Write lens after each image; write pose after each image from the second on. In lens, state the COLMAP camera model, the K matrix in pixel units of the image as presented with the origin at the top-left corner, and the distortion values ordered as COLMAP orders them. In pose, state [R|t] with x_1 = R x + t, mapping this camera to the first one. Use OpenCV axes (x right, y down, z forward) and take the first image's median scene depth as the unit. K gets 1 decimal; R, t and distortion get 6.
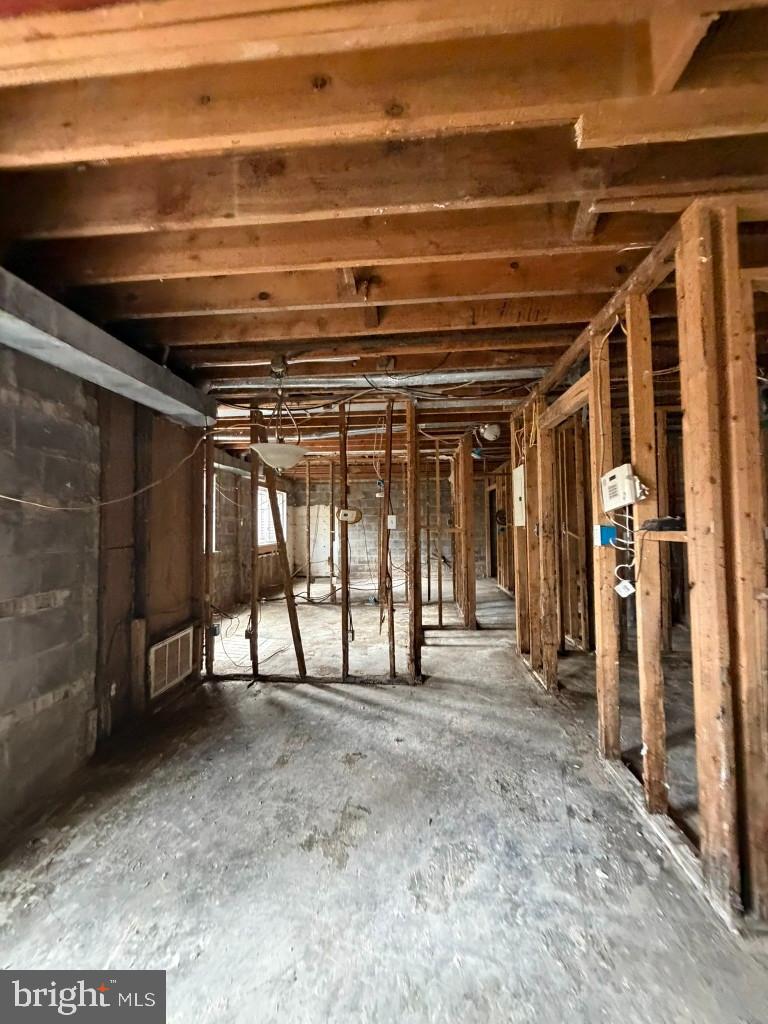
lens RADIAL K [[409.0, 0, 385.1], [0, 409.0, 508.9], [0, 0, 1]] dist [-0.001765, 0.000746]
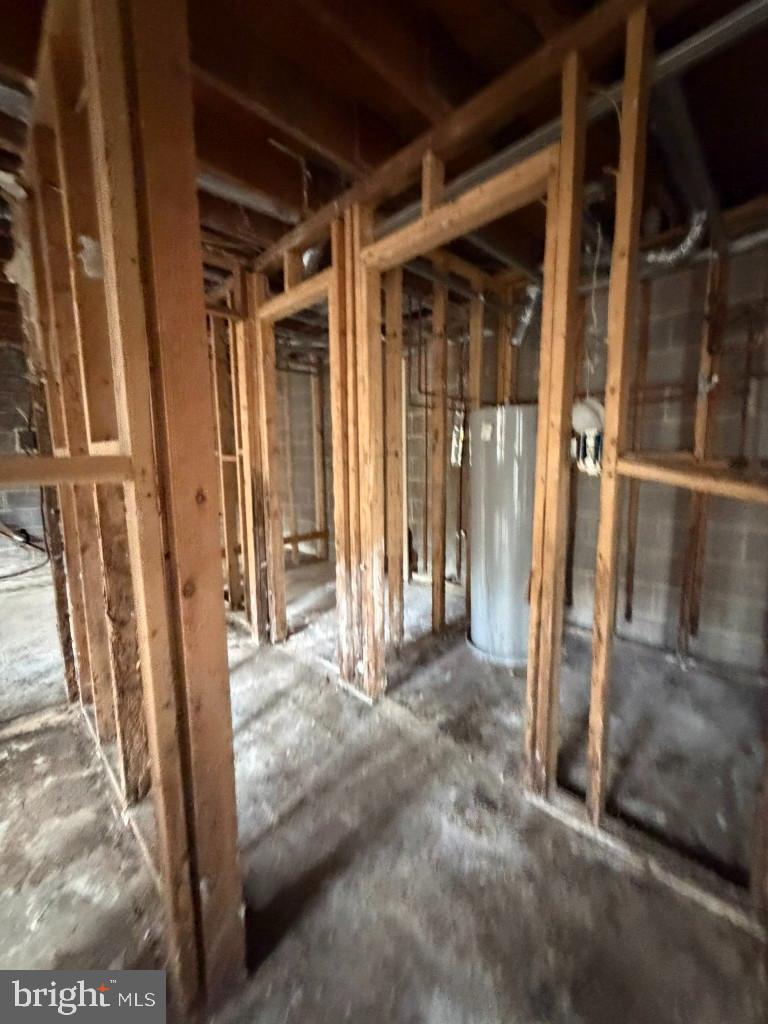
lens RADIAL K [[409.0, 0, 384.1], [0, 409.0, 505.4], [0, 0, 1]] dist [-0.001765, 0.000746]
pose [[0.653080, -0.088039, 0.752154, 0.251882], [-0.022825, 0.990480, 0.135754, 0.080798], [-0.756945, -0.105826, 0.644853, 1.547246]]
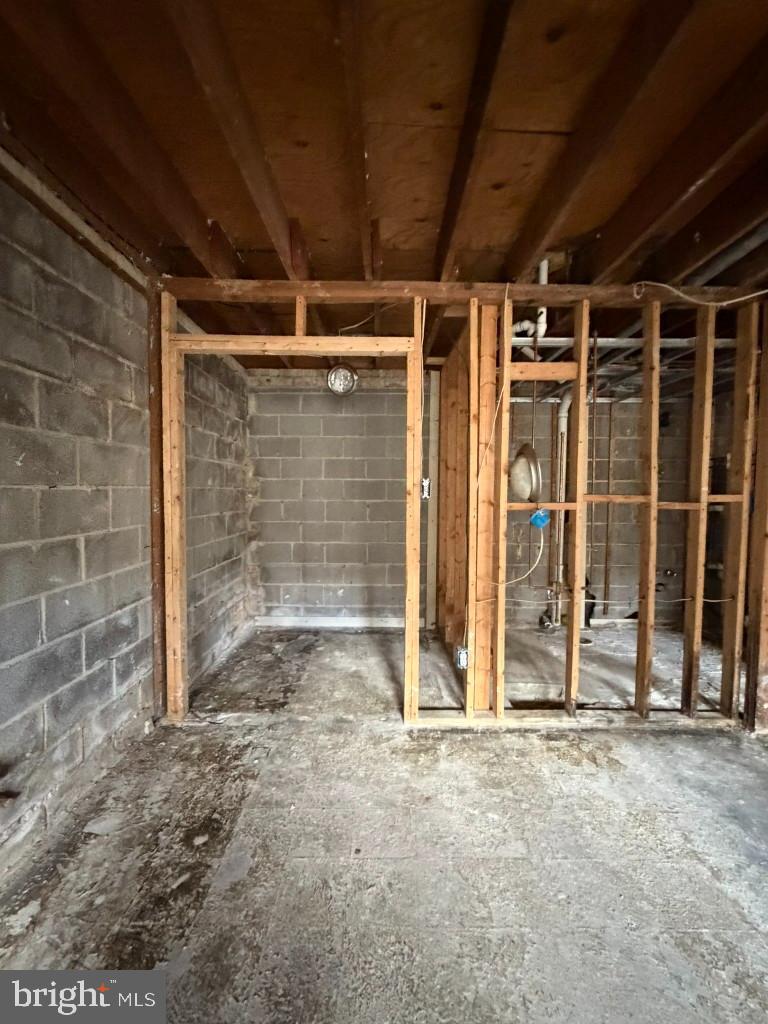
lens RADIAL K [[409.0, 0, 383.2], [0, 409.0, 509.0], [0, 0, 1]] dist [-0.001765, 0.000746]
pose [[-0.080397, -0.032601, 0.996230, 0.039983], [-0.041475, 0.998709, 0.029335, 0.118455], [-0.995900, -0.038961, -0.081646, 3.214891]]
